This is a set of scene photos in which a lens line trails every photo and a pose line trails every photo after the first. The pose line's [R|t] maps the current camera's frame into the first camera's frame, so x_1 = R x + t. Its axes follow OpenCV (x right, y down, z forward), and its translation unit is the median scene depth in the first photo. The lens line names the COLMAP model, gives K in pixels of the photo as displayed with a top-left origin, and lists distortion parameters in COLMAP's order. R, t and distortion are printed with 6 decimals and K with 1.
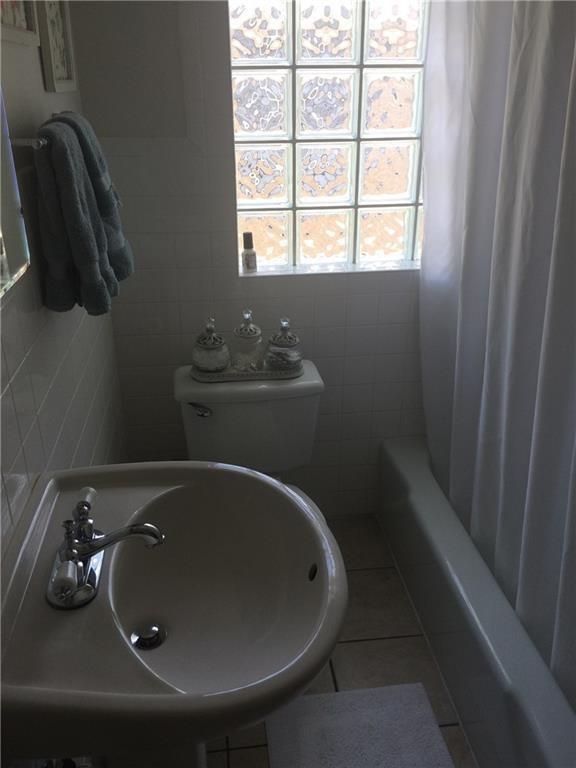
lens RADIAL K [[651.5, 0, 288.0], [0, 651.5, 384.0], [0, 0, 1]] dist [0.080376, -0.100261]
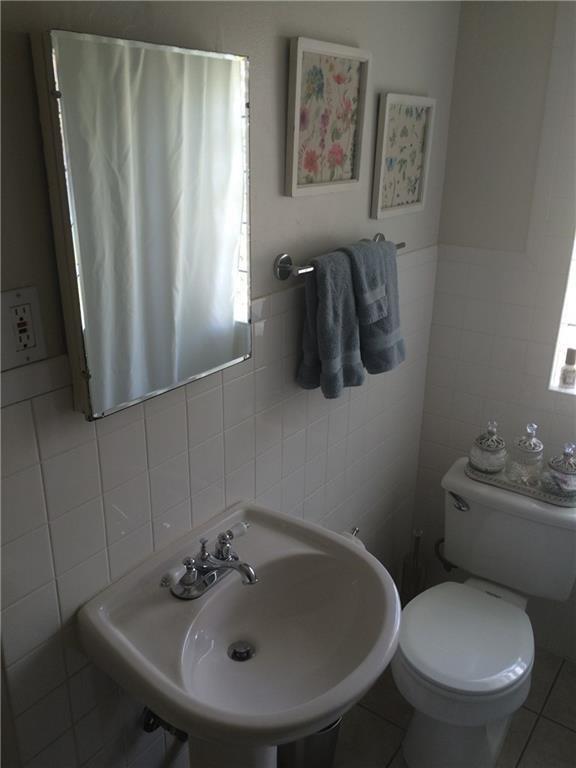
lens RADIAL K [[651.5, 0, 288.0], [0, 651.5, 384.0], [0, 0, 1]] dist [0.080376, -0.100261]
pose [[0.728794, 0.246142, -0.638963, 0.289628], [-0.290061, 0.956272, 0.037536, -0.101405], [0.620261, 0.157983, 0.768321, -0.008896]]
